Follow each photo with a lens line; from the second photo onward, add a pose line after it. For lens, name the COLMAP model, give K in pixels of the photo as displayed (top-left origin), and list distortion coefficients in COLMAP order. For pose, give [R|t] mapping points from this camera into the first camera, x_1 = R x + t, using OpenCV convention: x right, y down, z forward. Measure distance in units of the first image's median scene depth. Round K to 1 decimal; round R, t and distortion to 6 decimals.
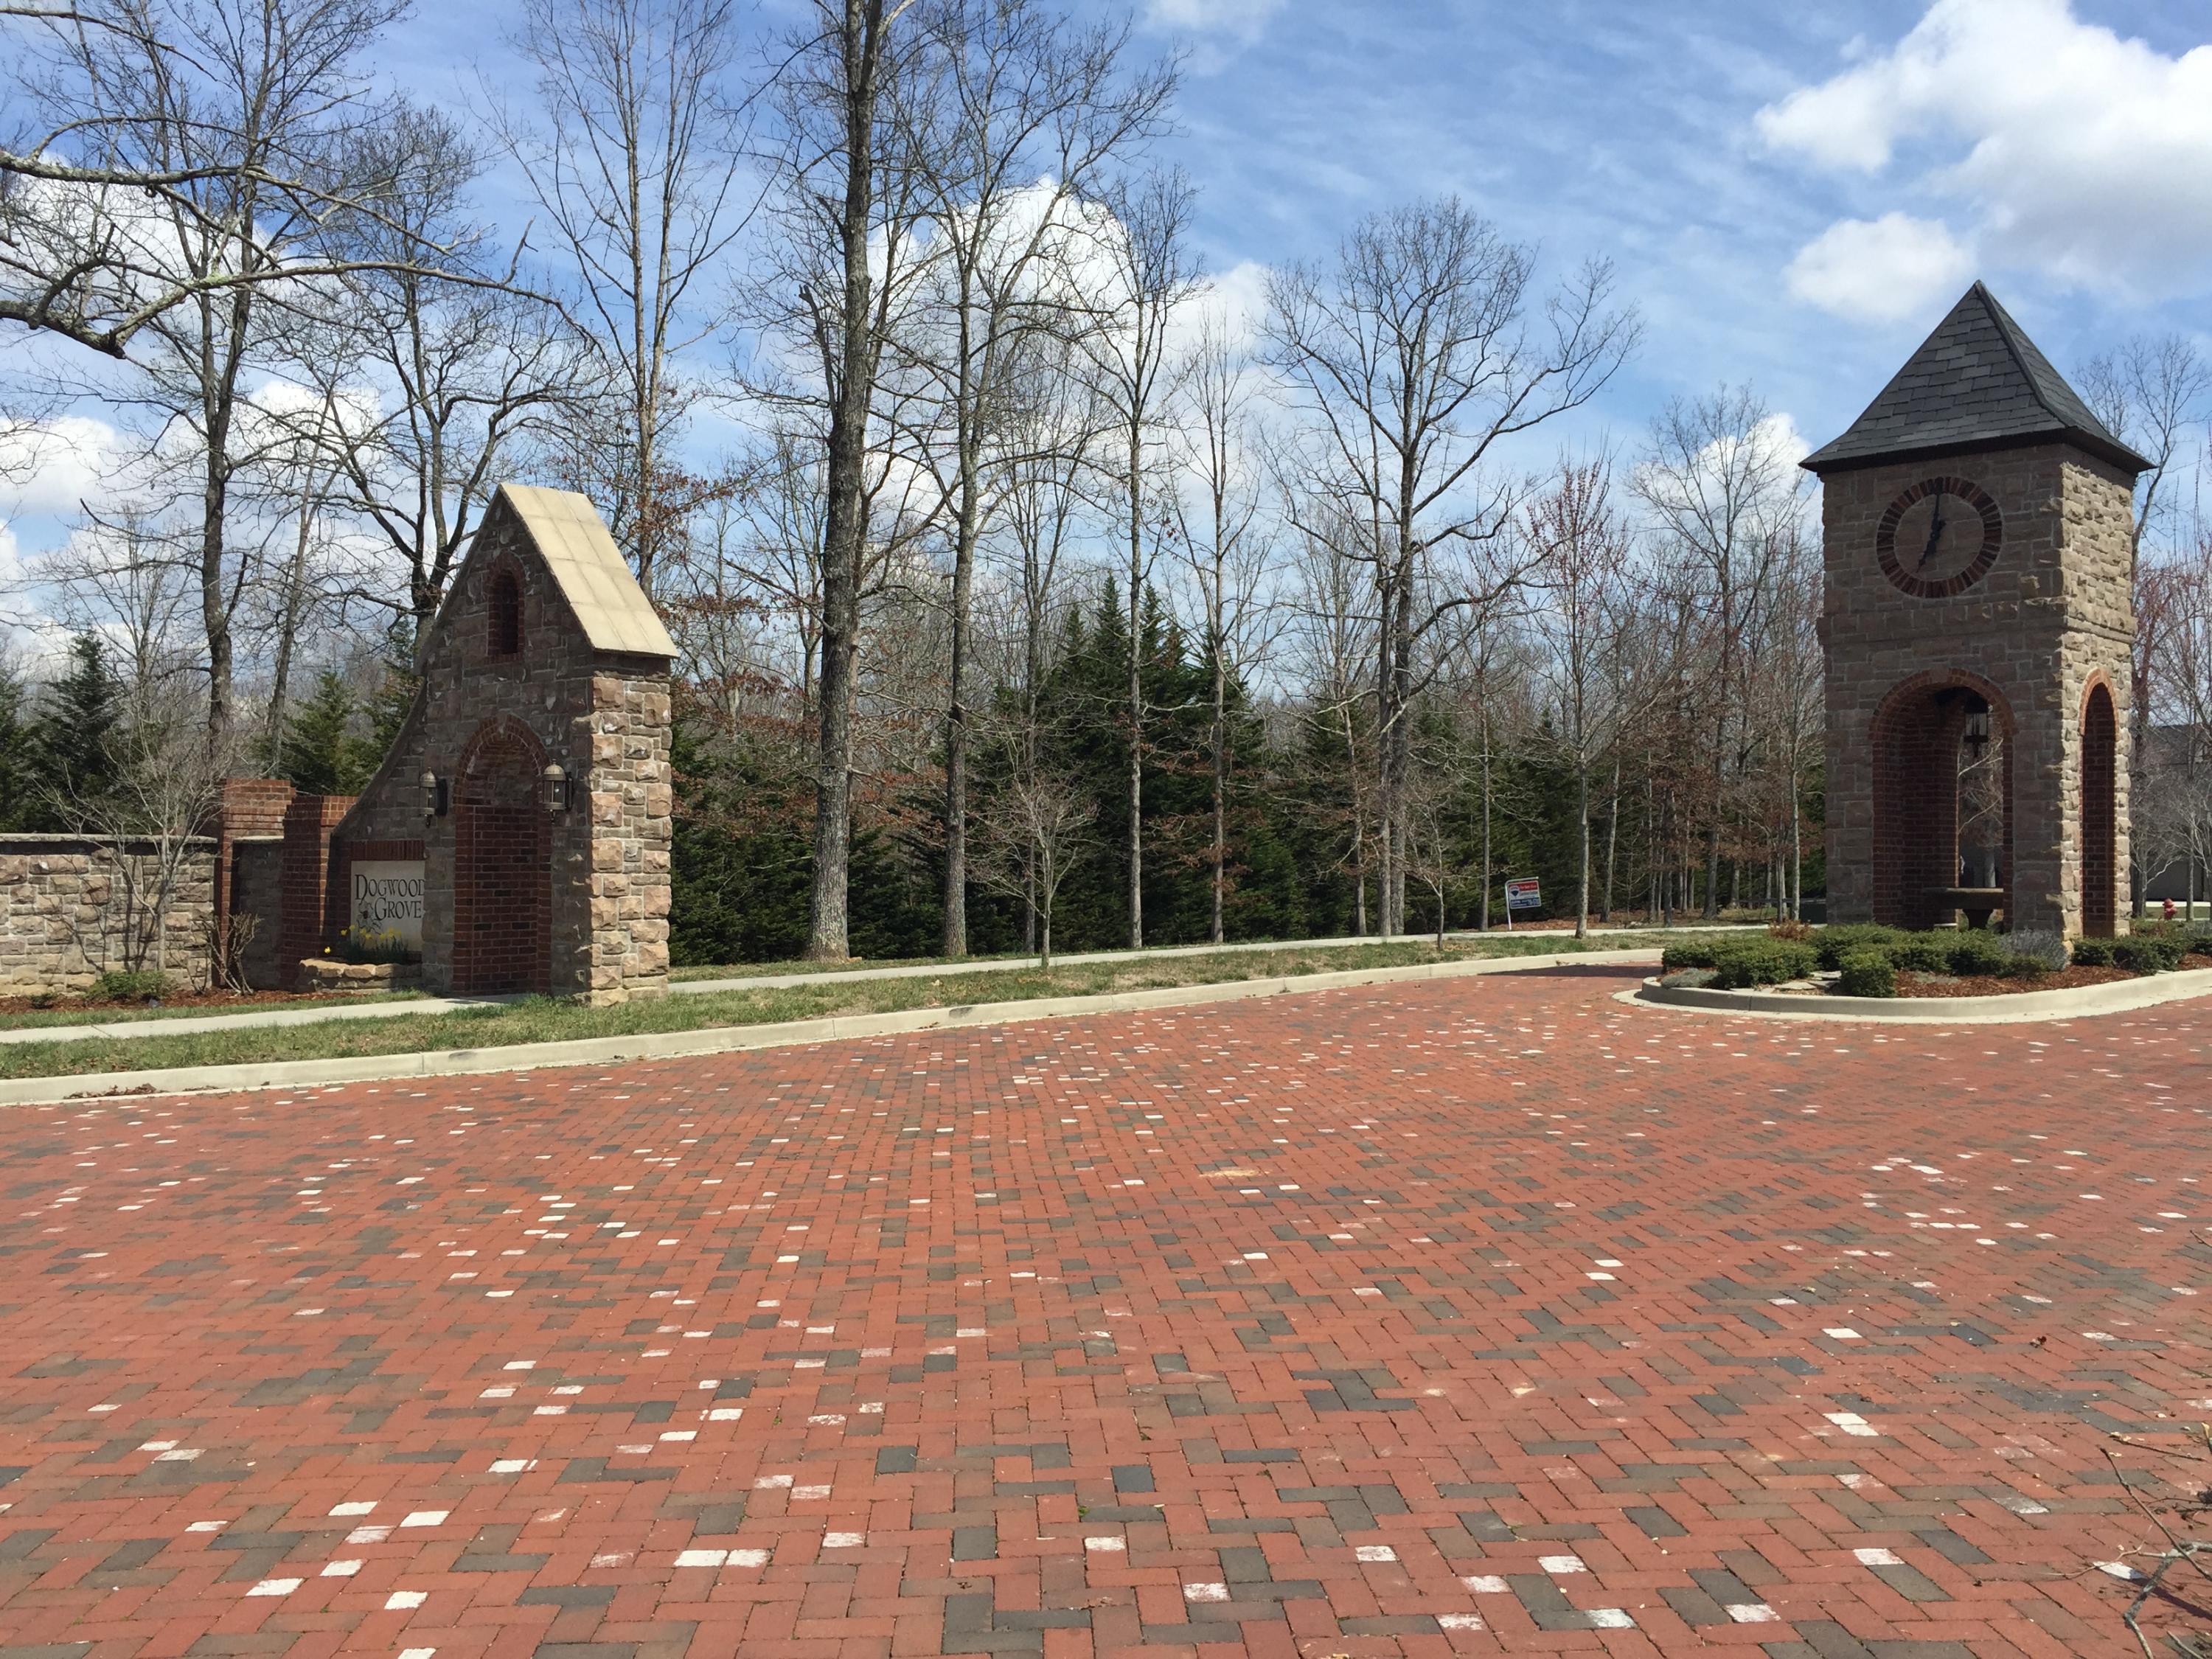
lens RADIAL K [[1888.0, 0, 1100.3], [0, 1888.0, 806.9], [0, 0, 1]] dist [0.059300, -0.044756]
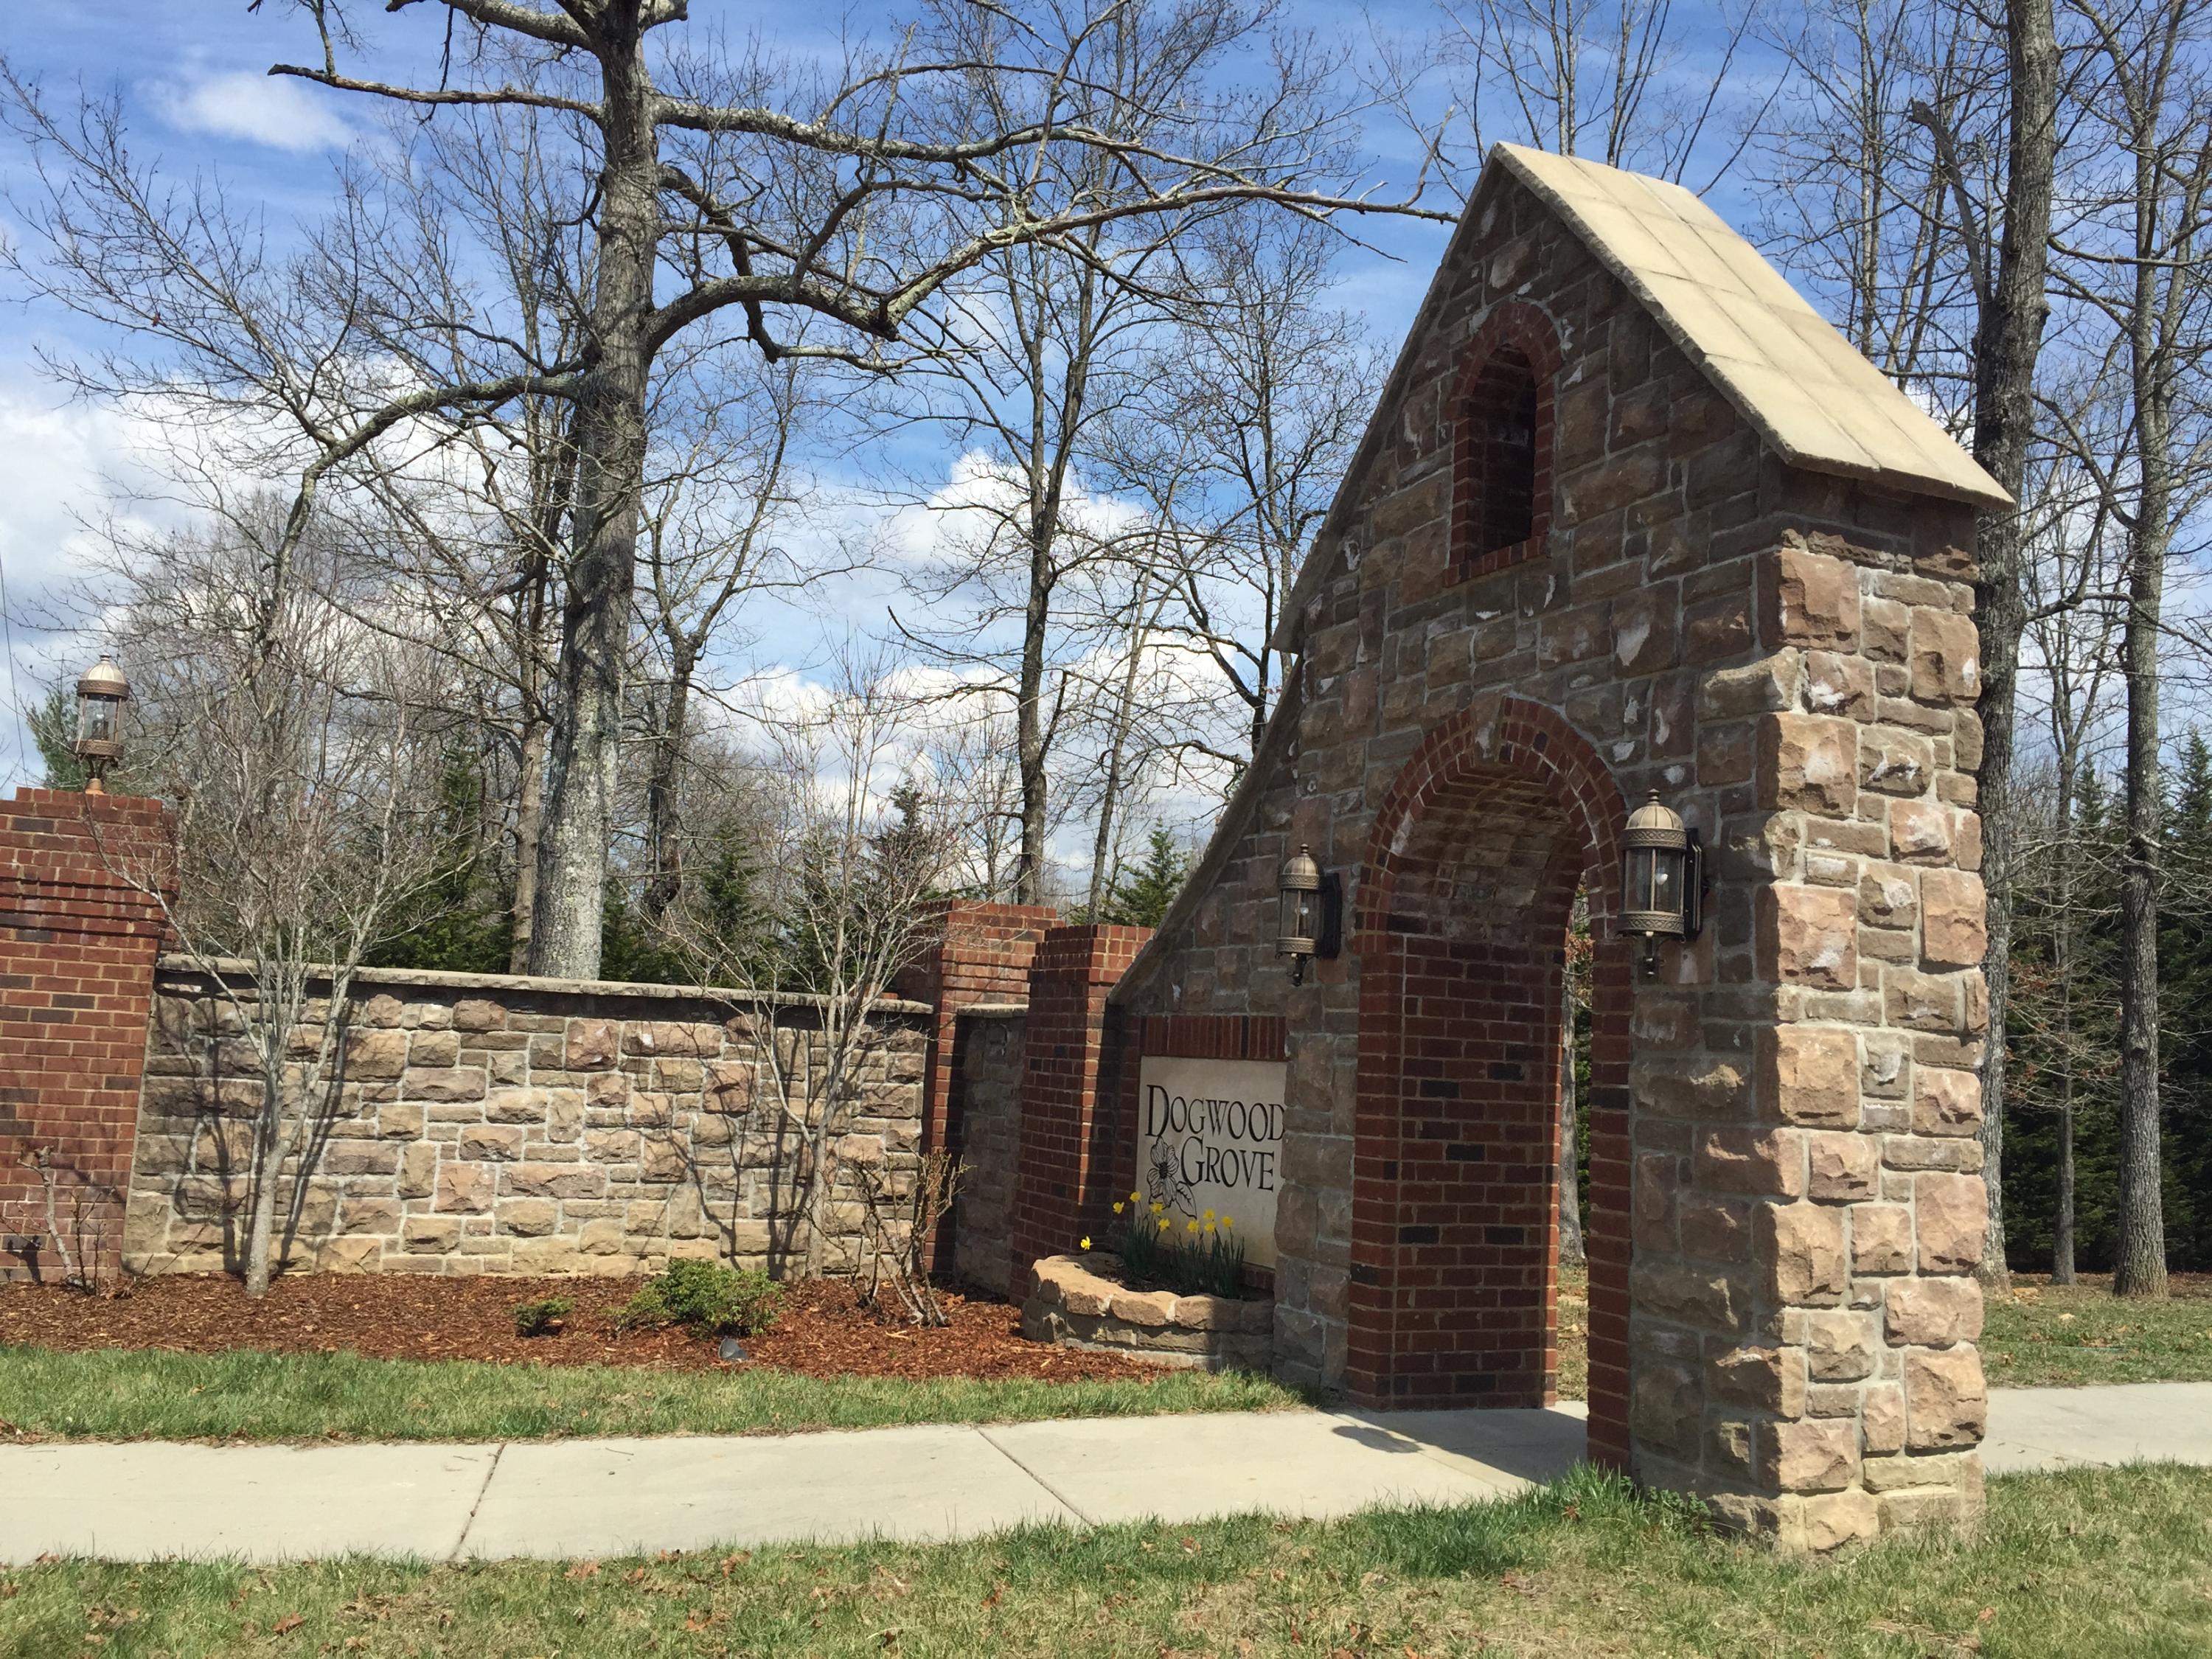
lens RADIAL K [[1888.0, 0, 1096.7], [0, 1888.0, 817.8], [0, 0, 1]] dist [0.059300, -0.044756]
pose [[0.911361, -0.005929, -0.411564, -0.202516], [-0.038208, 0.994360, -0.098932, 0.015893], [0.409830, 0.105888, 0.905995, 0.545965]]
